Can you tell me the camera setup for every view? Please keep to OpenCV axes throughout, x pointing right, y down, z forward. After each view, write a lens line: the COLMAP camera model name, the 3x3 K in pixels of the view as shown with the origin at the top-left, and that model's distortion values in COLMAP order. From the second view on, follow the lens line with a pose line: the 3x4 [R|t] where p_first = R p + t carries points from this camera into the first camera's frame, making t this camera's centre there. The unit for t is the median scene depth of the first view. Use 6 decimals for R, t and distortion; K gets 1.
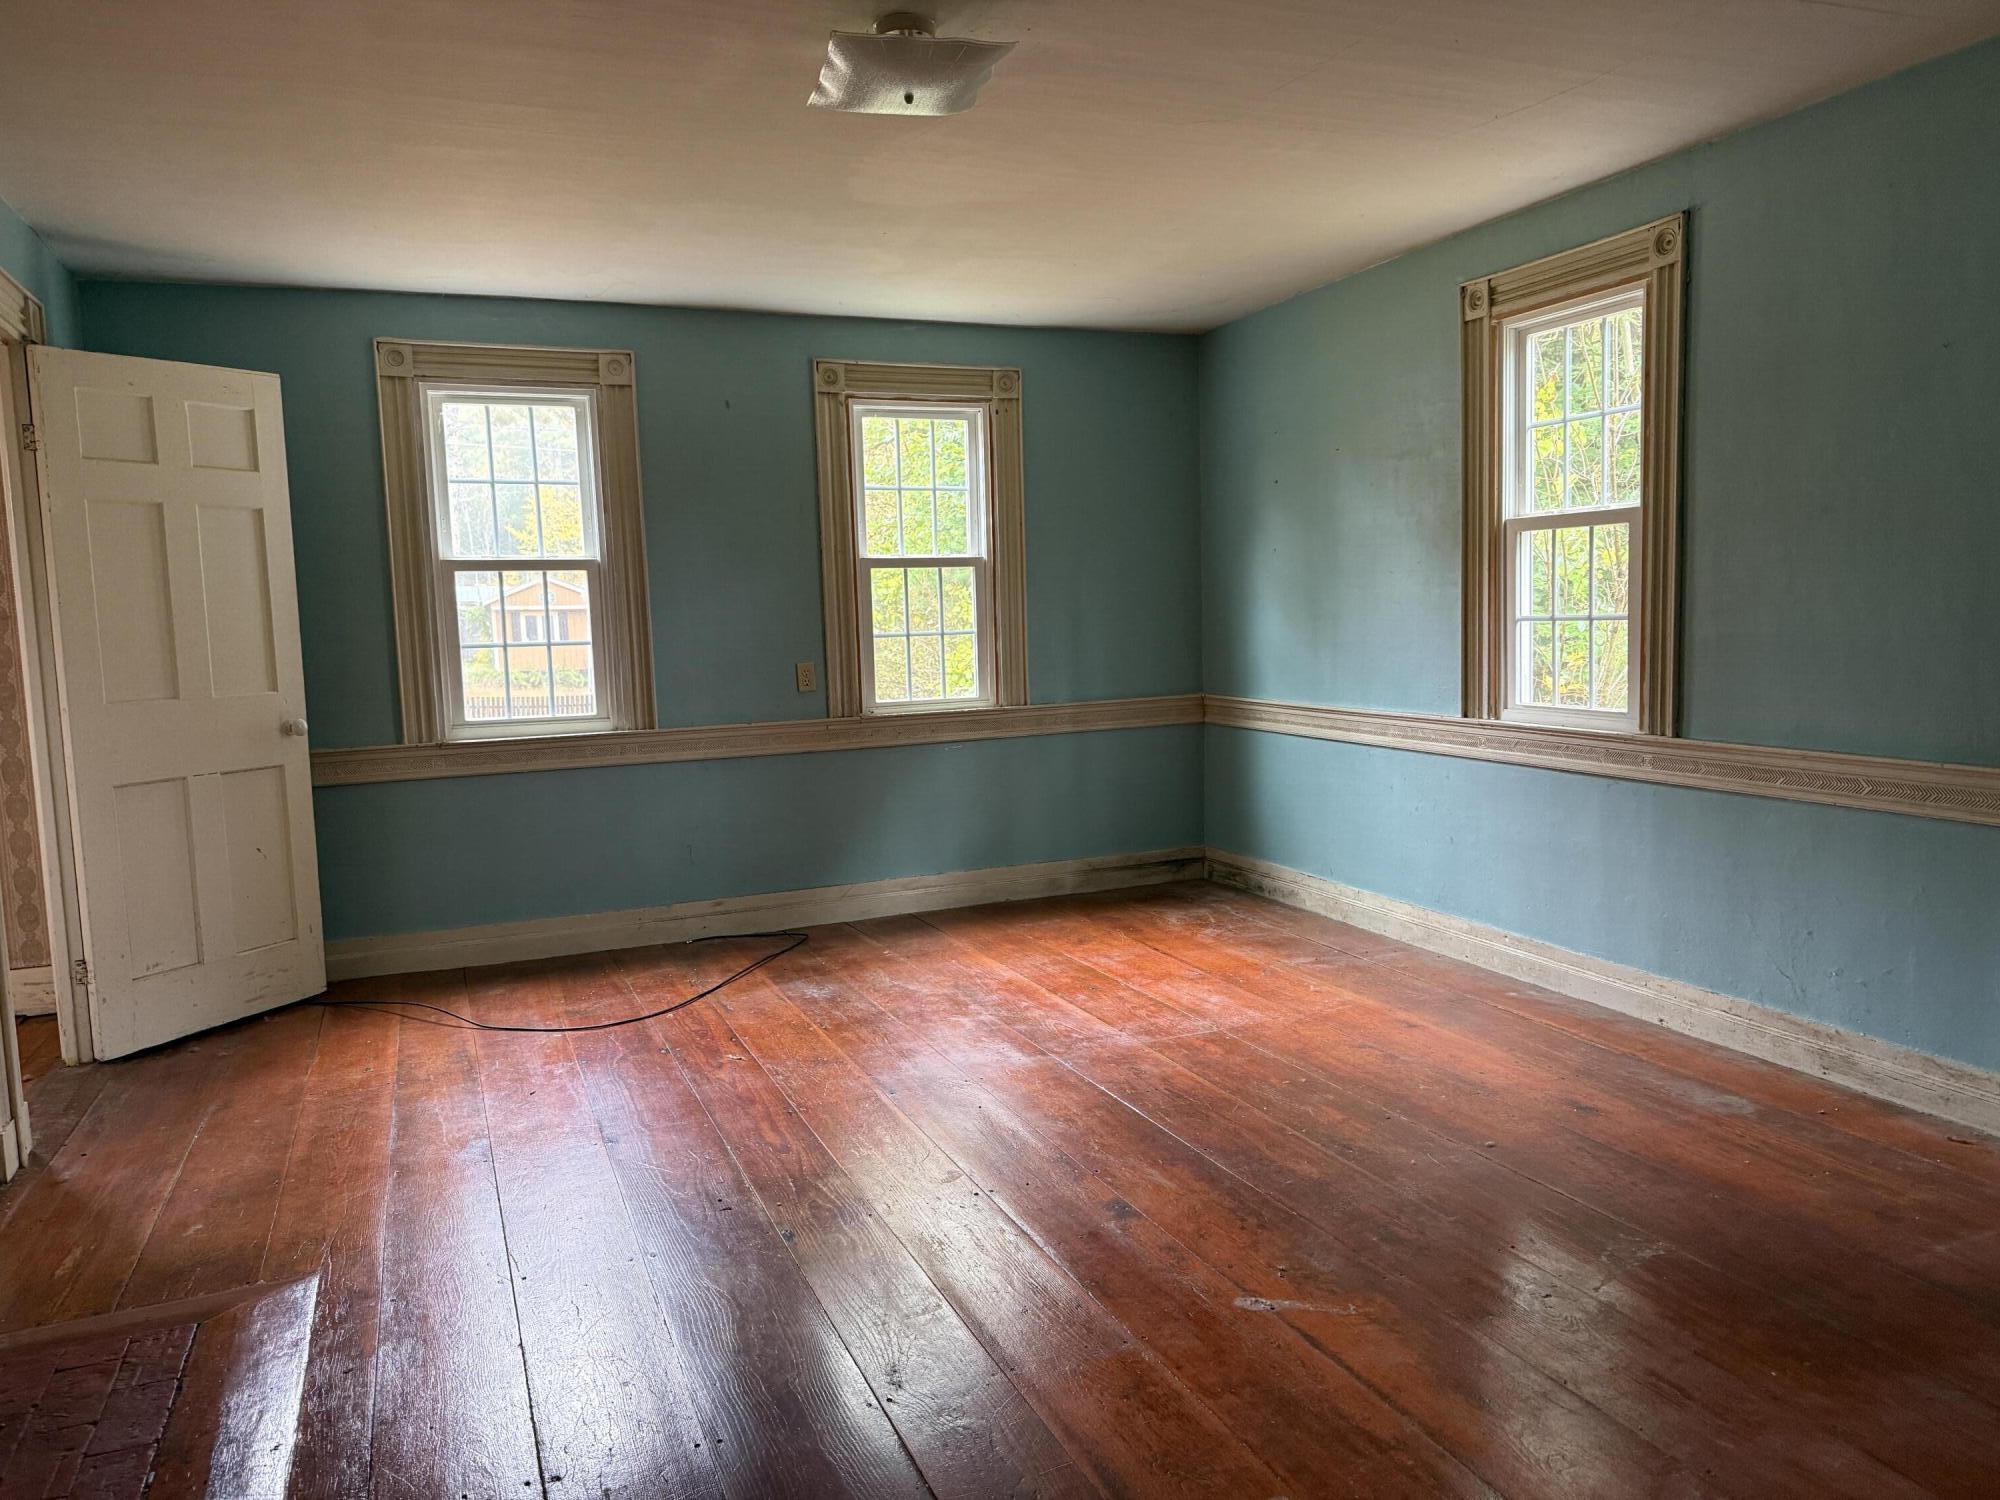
lens RADIAL K [[1399.9, 0, 991.0], [0, 1399.9, 761.5], [0, 0, 1]] dist [0.065786, -0.064361]
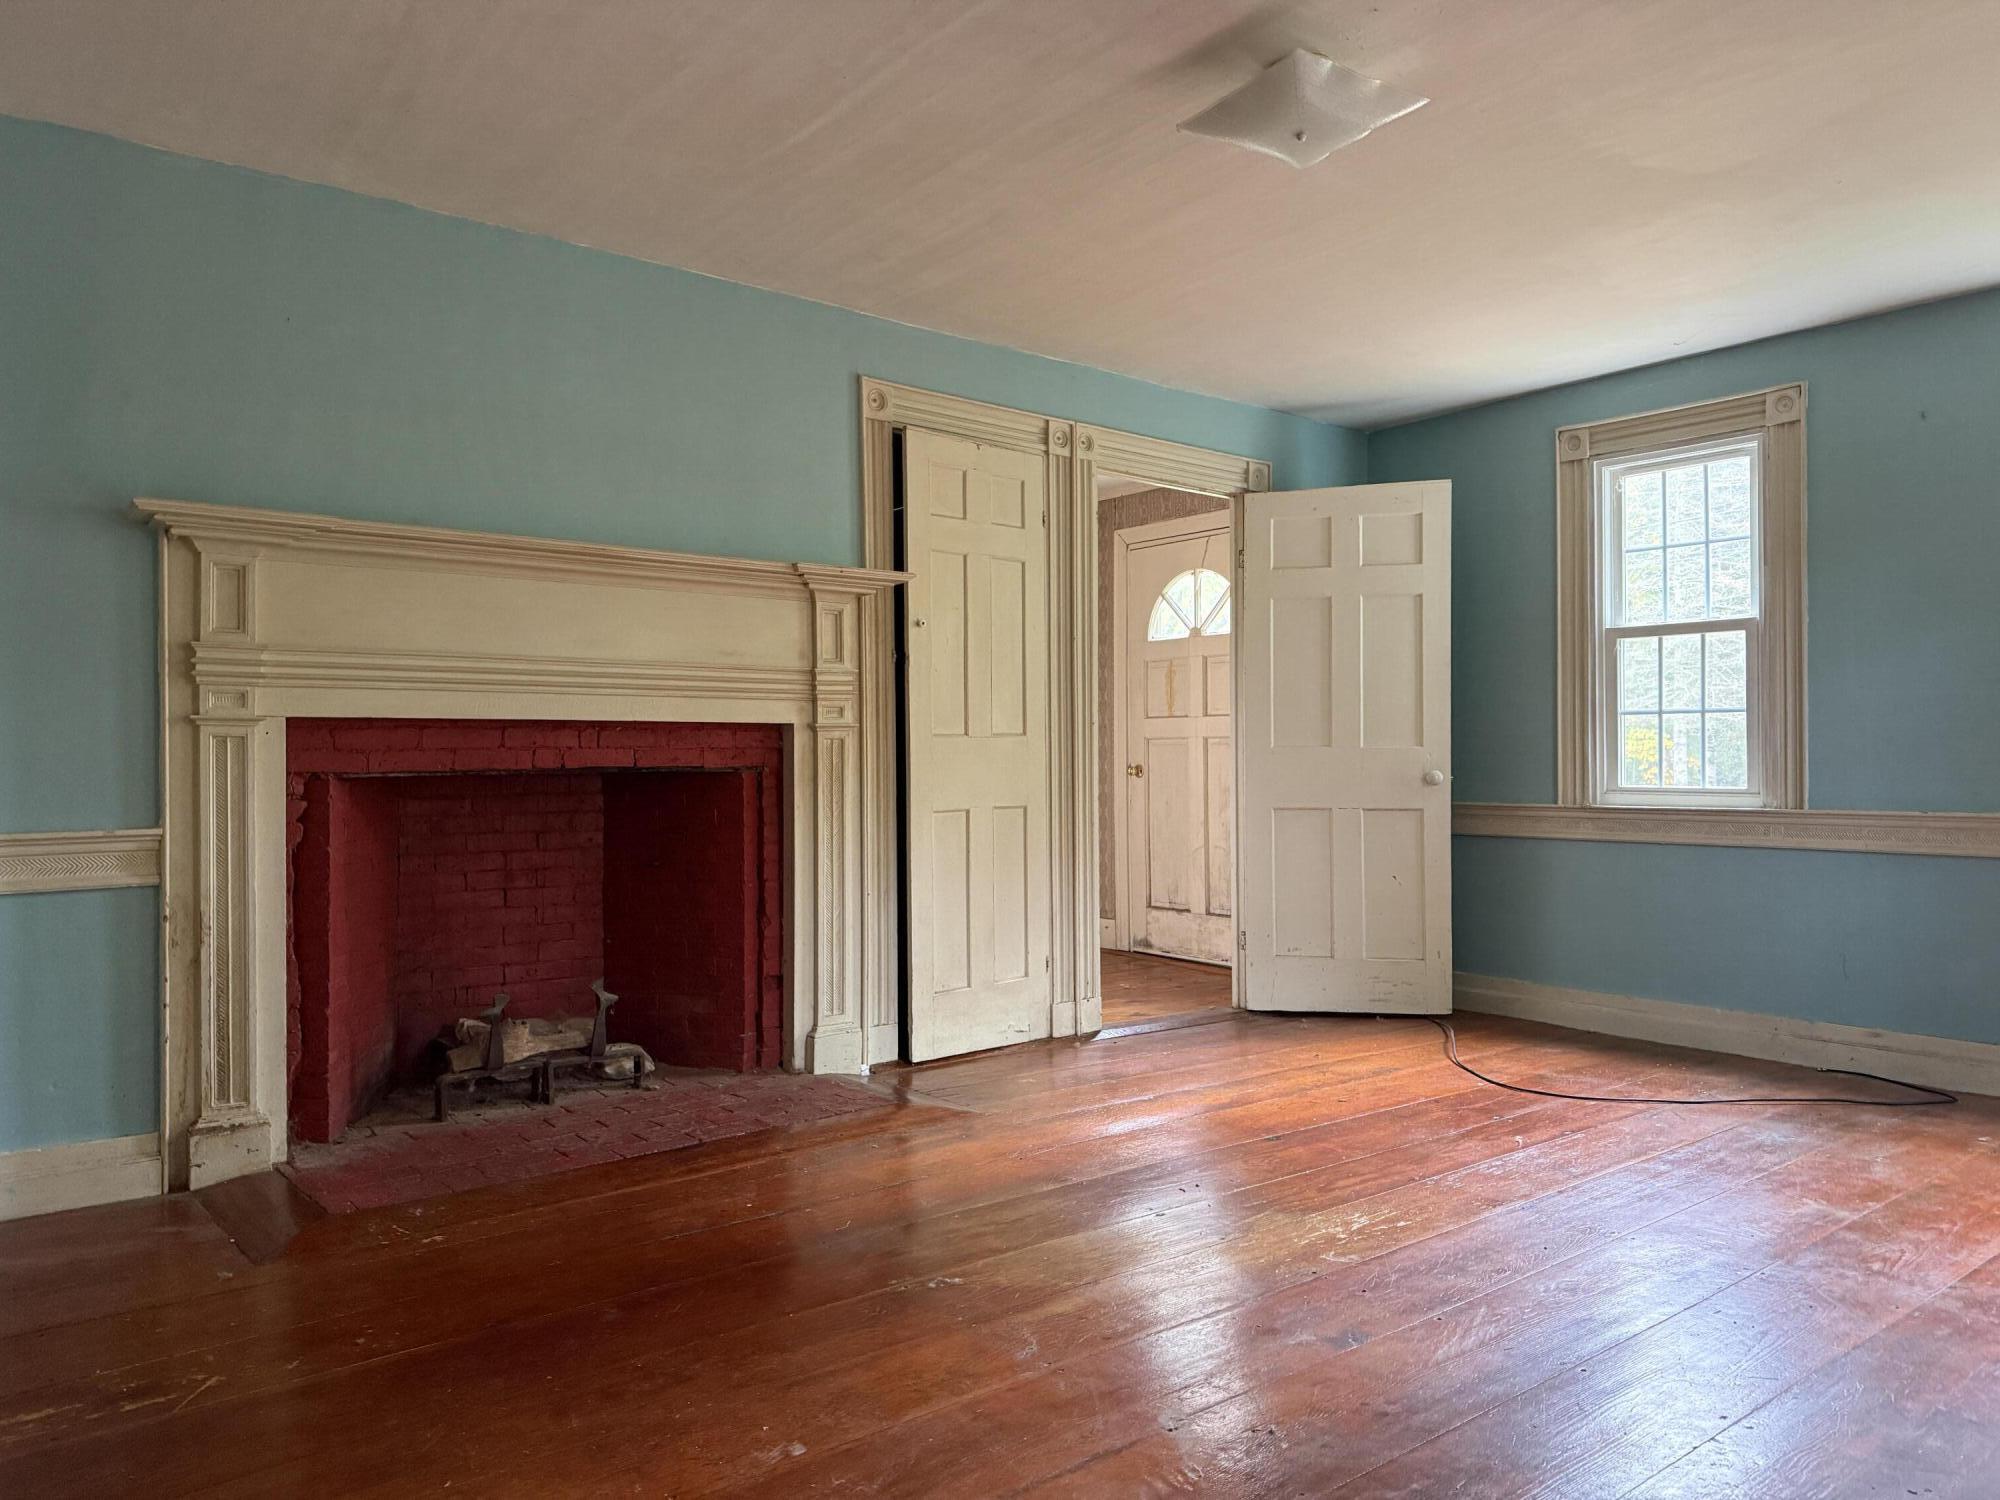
lens RADIAL K [[1399.9, 0, 987.4], [0, 1399.9, 737.9], [0, 0, 1]] dist [0.065786, -0.064361]
pose [[0.284054, 0.019045, -0.958619, 0.469795], [-0.106314, 0.994263, -0.011749, -0.003899], [0.952896, 0.105252, 0.284449, 0.289360]]
